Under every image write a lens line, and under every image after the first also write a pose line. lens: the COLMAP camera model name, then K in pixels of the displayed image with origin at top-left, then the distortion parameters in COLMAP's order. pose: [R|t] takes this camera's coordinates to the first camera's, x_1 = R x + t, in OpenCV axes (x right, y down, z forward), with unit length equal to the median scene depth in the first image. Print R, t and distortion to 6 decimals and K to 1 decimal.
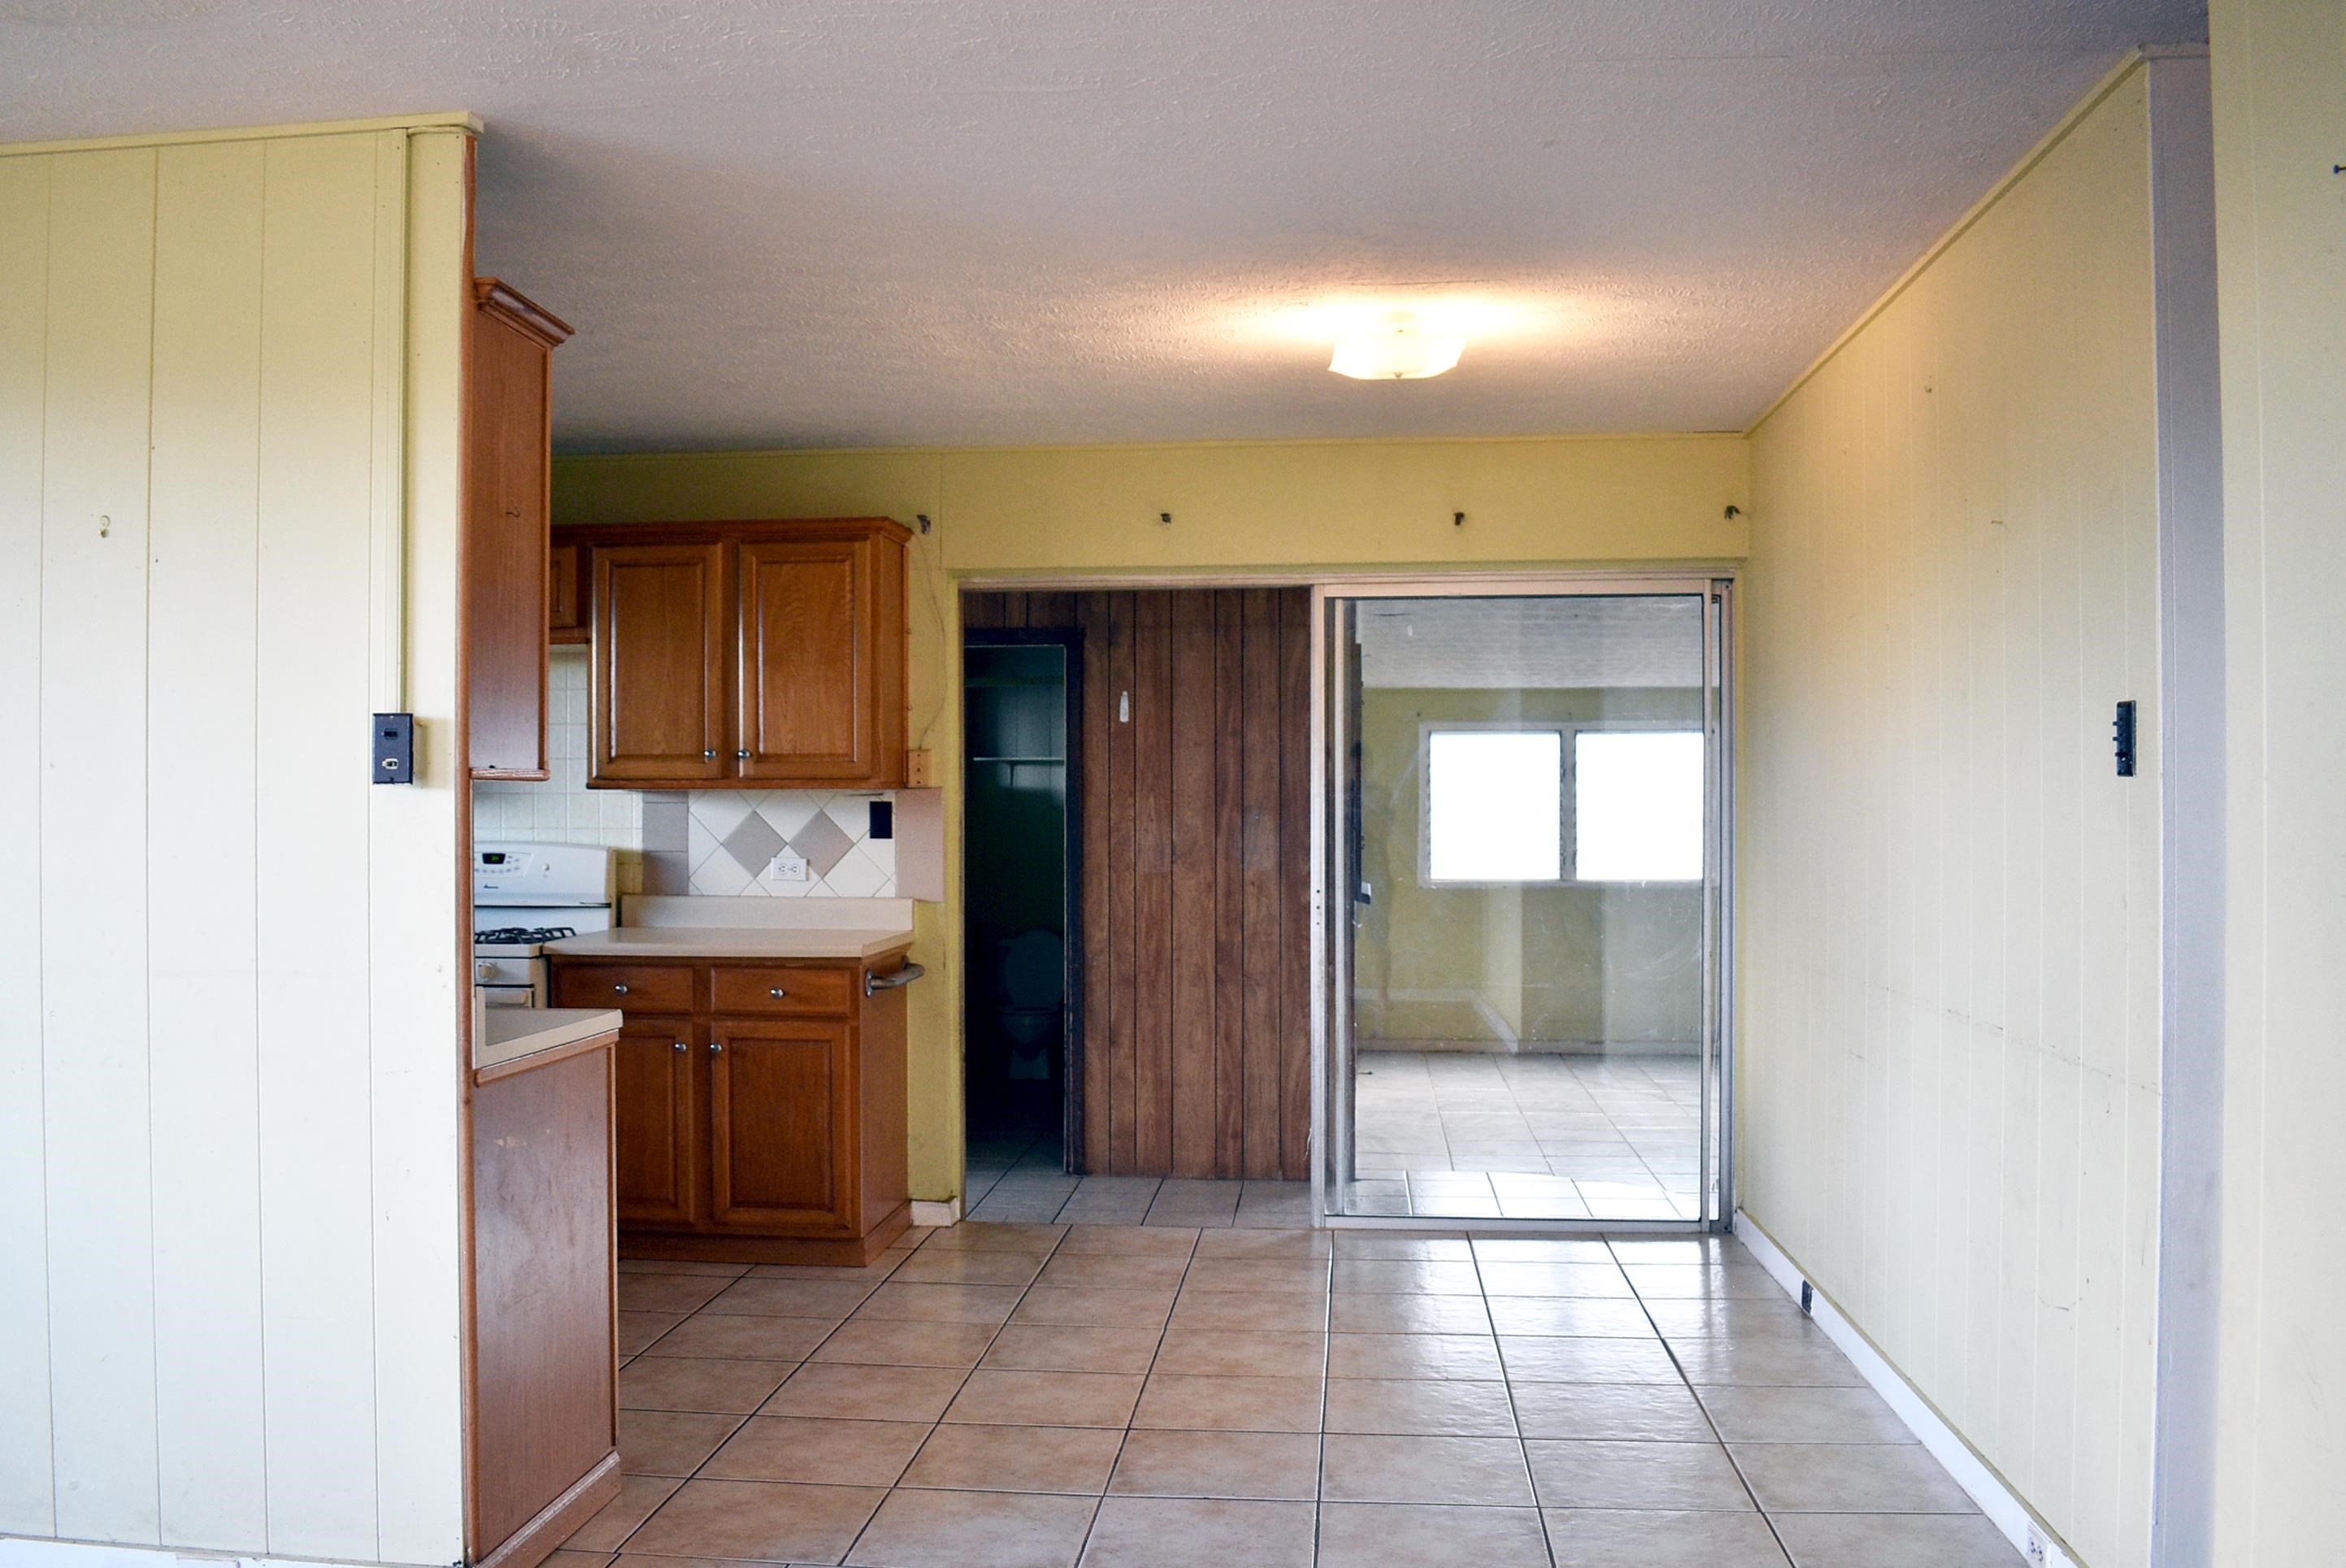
lens RADIAL K [[1837.8, 0, 1164.2], [0, 1837.8, 774.4], [0, 0, 1]] dist [-0.091700, 0.003805]
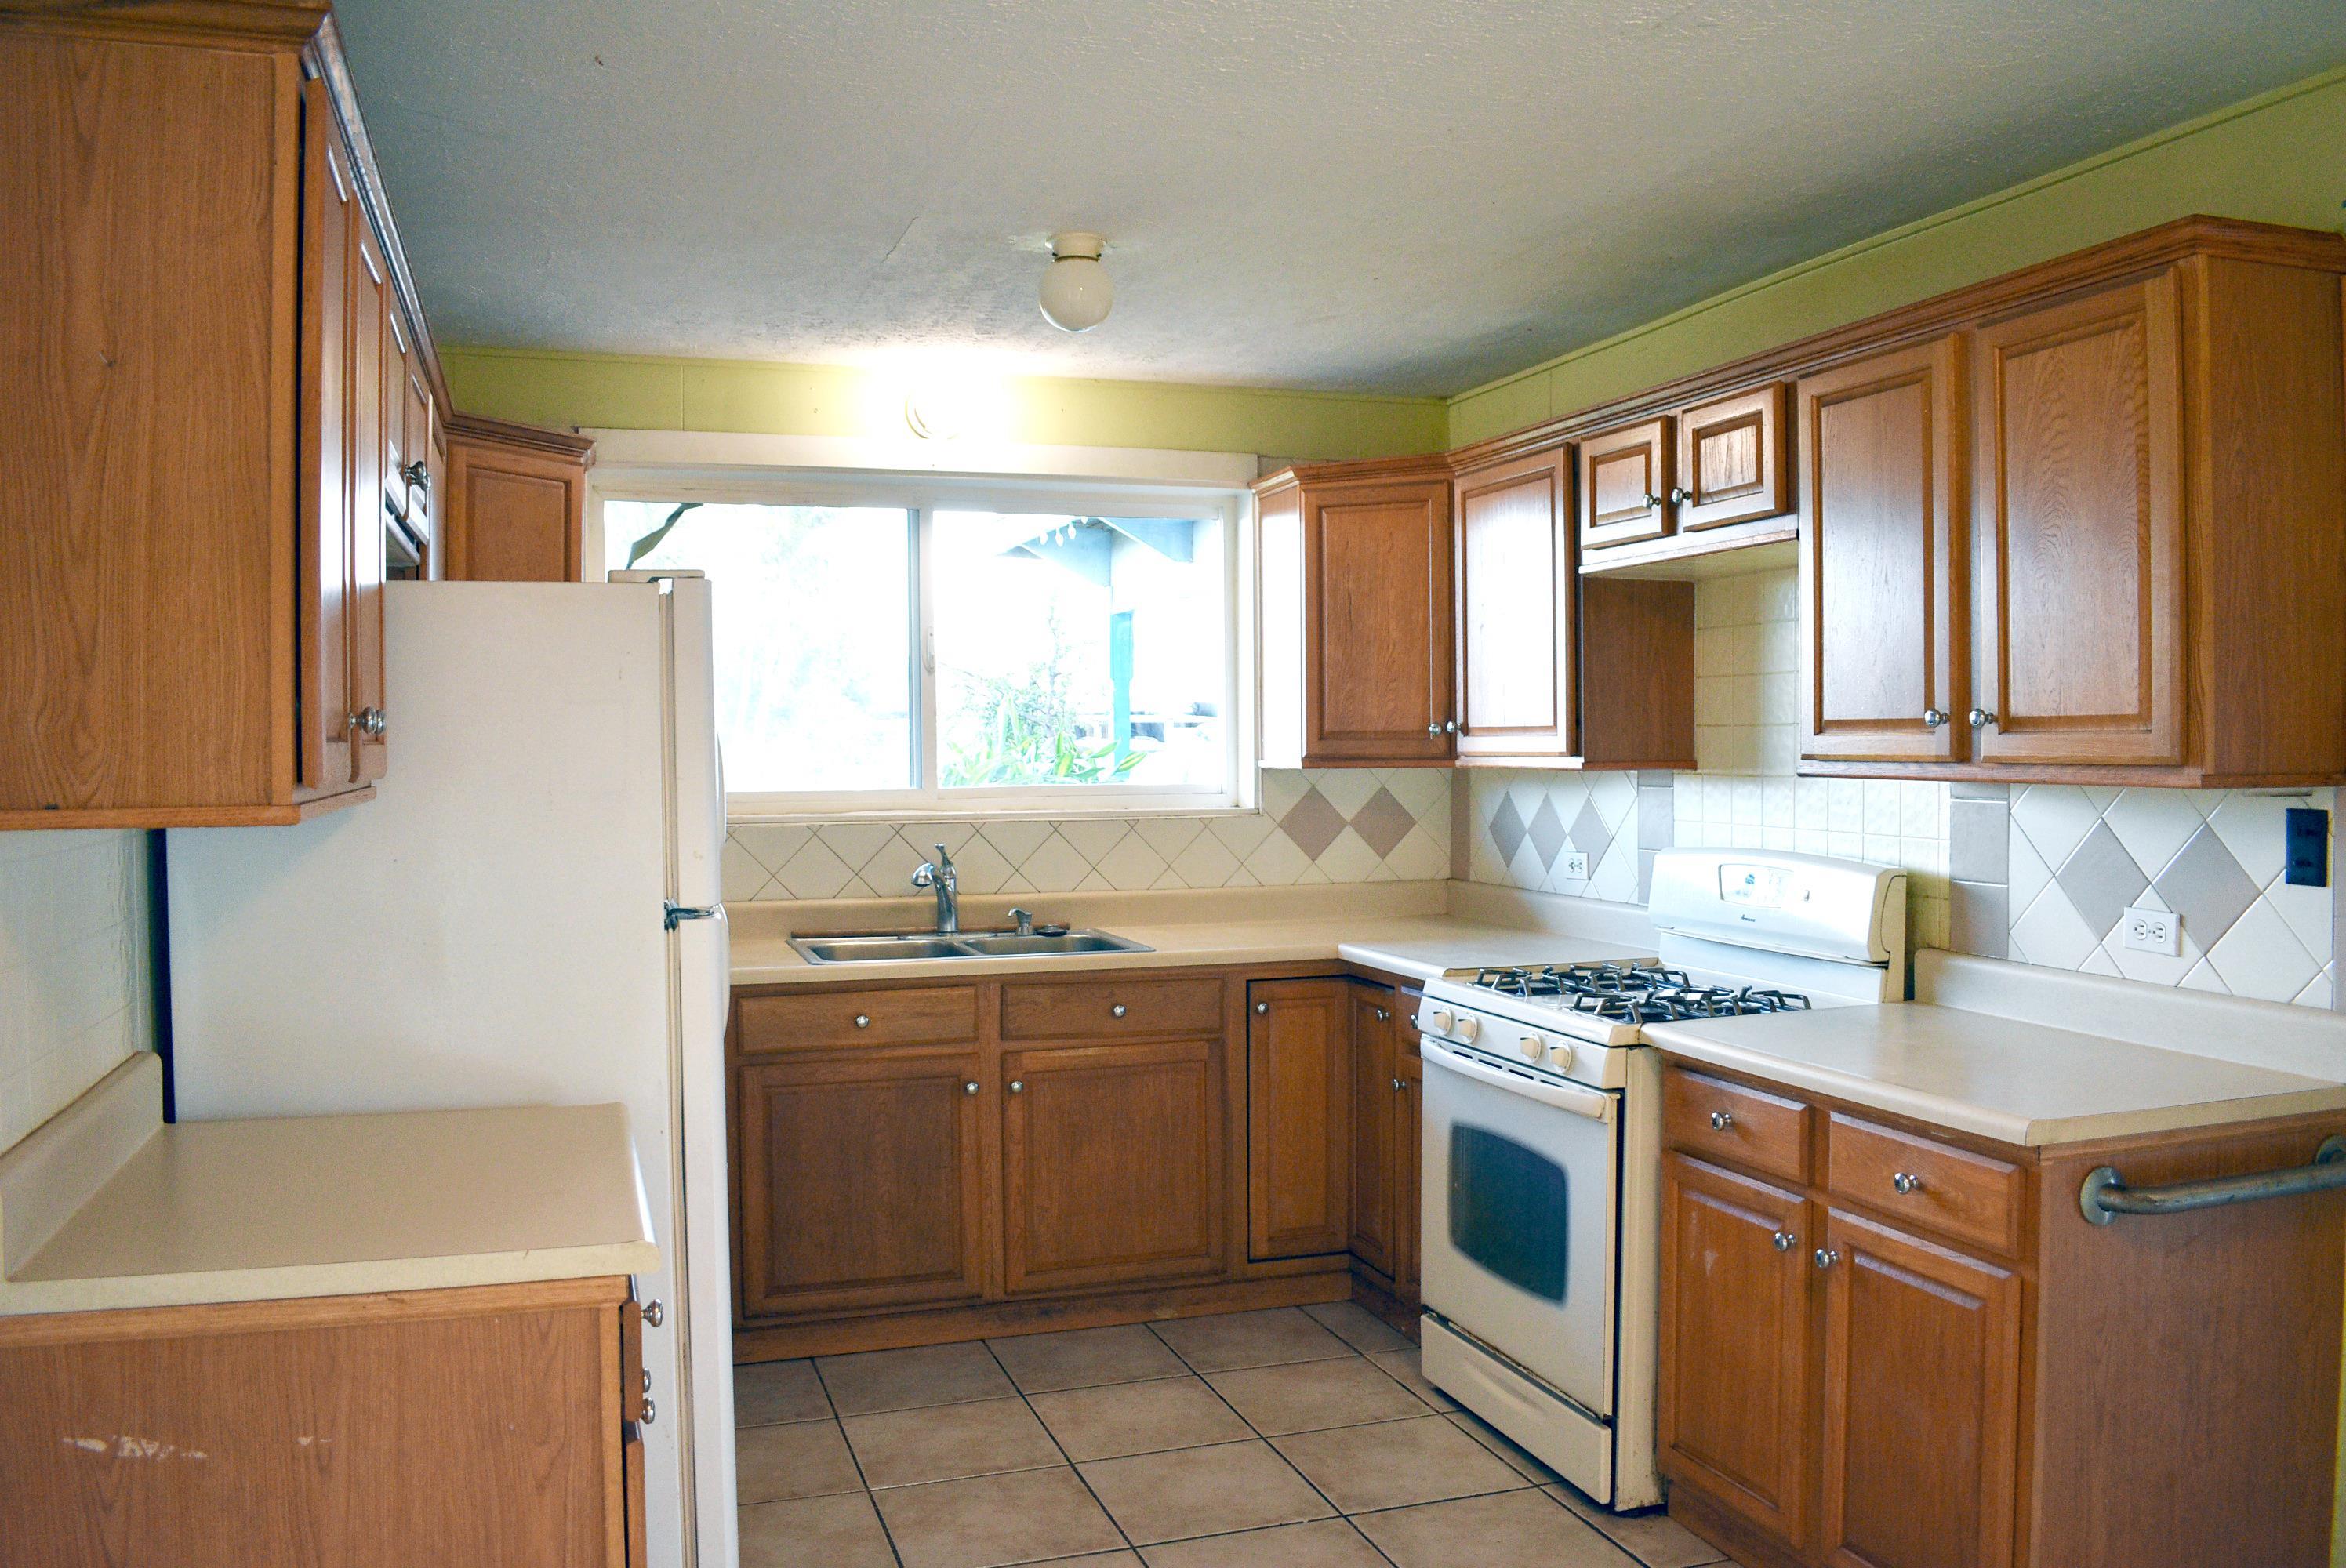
lens RADIAL K [[1837.7, 0, 1164.2], [0, 1837.7, 774.4], [0, 0, 1]] dist [-0.091700, 0.003805]
pose [[0.410774, 0.017531, -0.911569, 0.147610], [0.016365, 0.999512, 0.026596, -0.011823], [0.911590, -0.025843, 0.410287, 0.532720]]
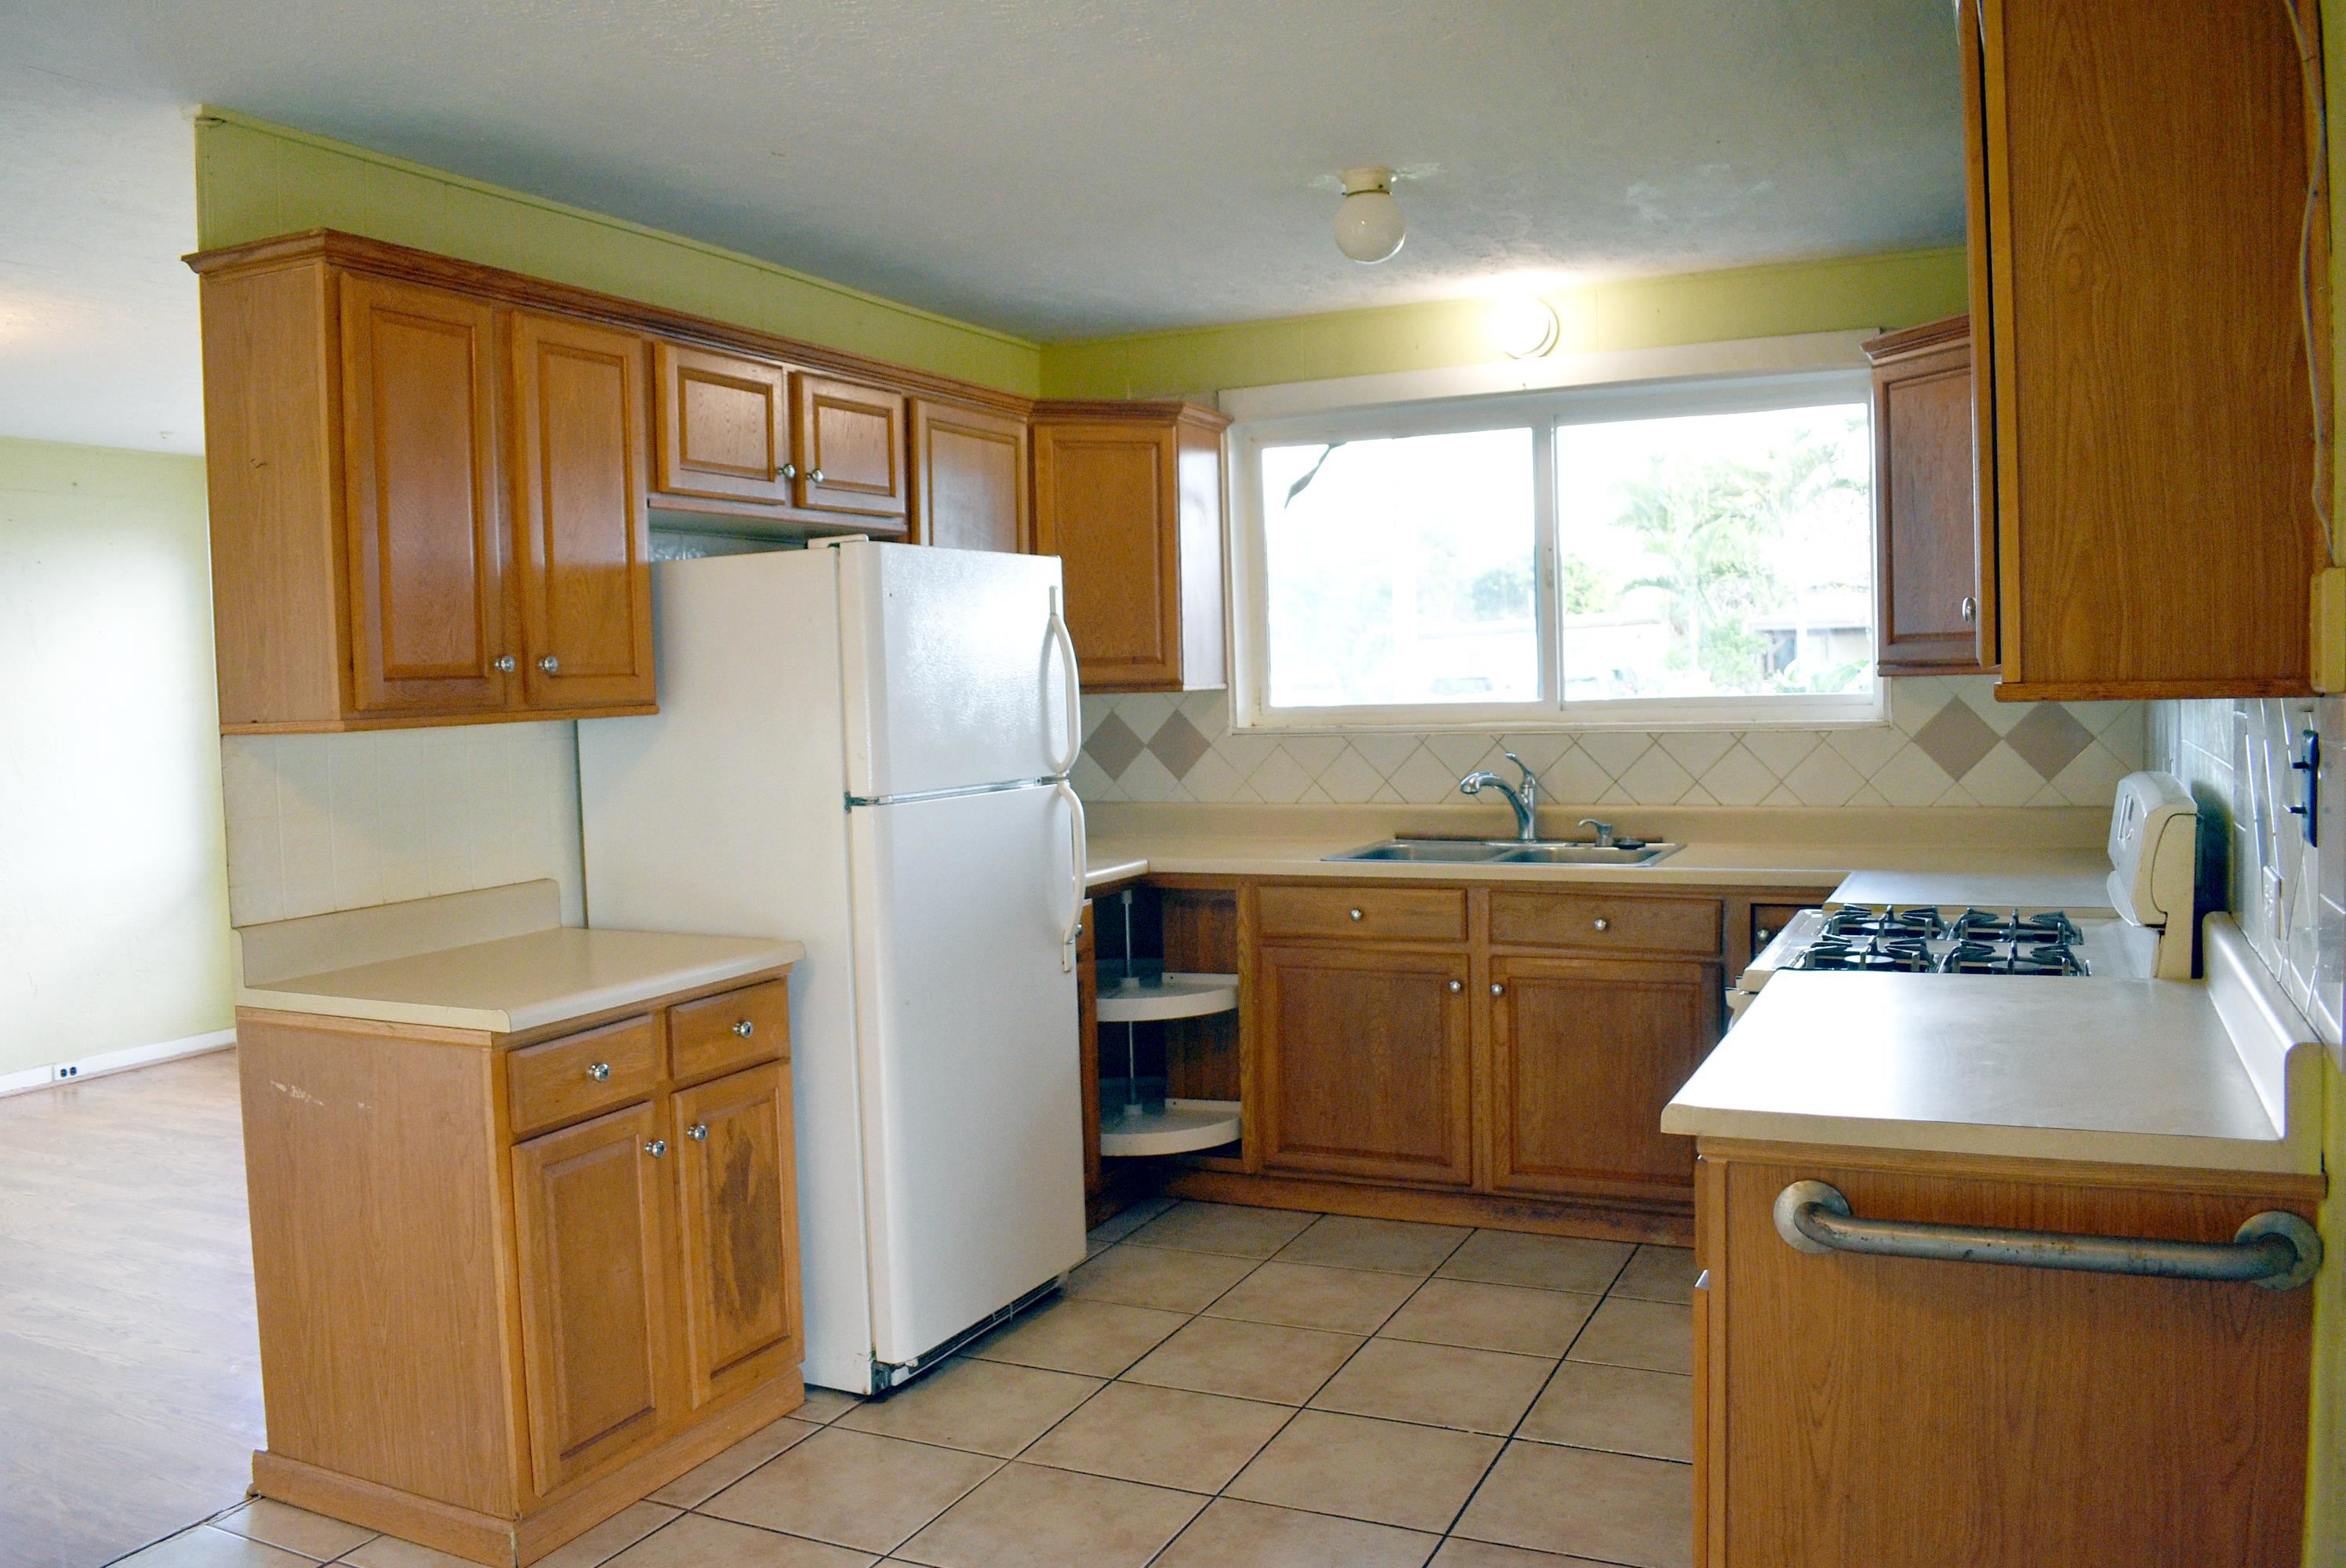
lens RADIAL K [[1837.7, 0, 1164.2], [0, 1837.7, 774.4], [0, 0, 1]] dist [-0.091700, 0.003805]
pose [[-0.331580, 0.064417, -0.941225, 0.210476], [0.041588, 0.997694, 0.053631, -0.003061], [0.942510, -0.021360, -0.333495, 0.911797]]
